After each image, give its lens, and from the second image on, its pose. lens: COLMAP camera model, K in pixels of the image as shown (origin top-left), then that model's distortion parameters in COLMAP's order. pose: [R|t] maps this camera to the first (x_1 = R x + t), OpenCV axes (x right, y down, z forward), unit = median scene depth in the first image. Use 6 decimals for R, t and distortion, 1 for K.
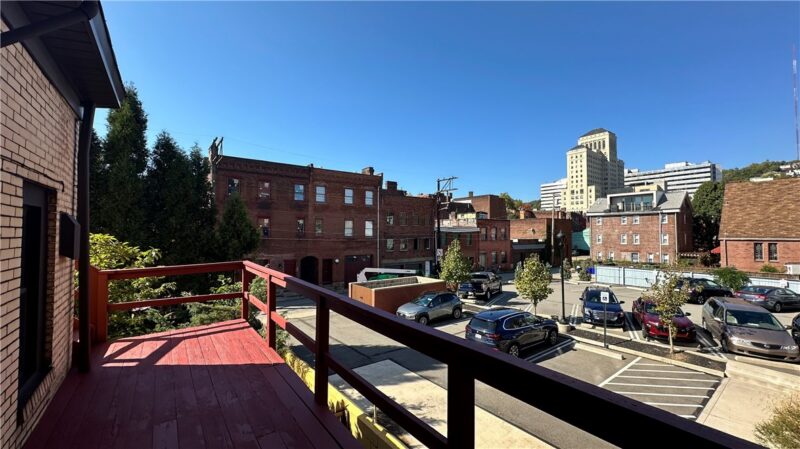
lens RADIAL K [[320.3, 0, 400.0], [0, 320.3, 224.5], [0, 0, 1]] dist [-0.001314, 0.000141]
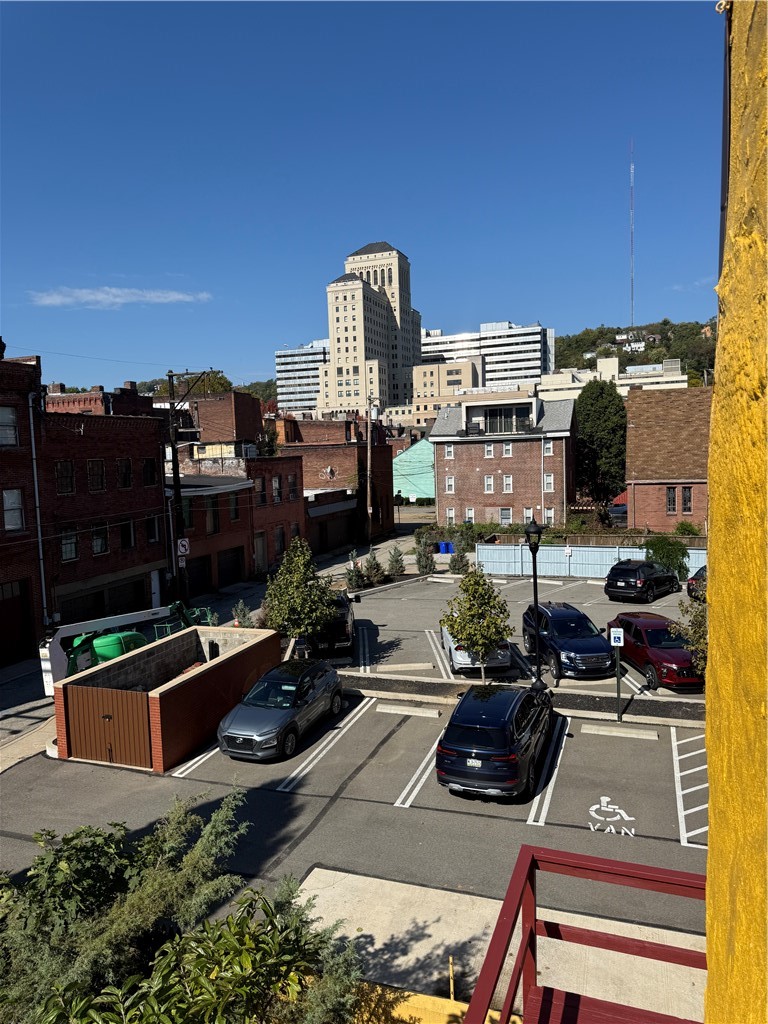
lens RADIAL K [[721.1, 0, 384.0], [0, 721.1, 512.0], [0, 0, 1]] dist [0.081377, -0.001329]
pose [[0.840052, -0.074955, 0.537302, -0.128949], [0.017238, 0.993597, 0.111659, -0.048233], [-0.542232, -0.084537, 0.835966, 0.043412]]
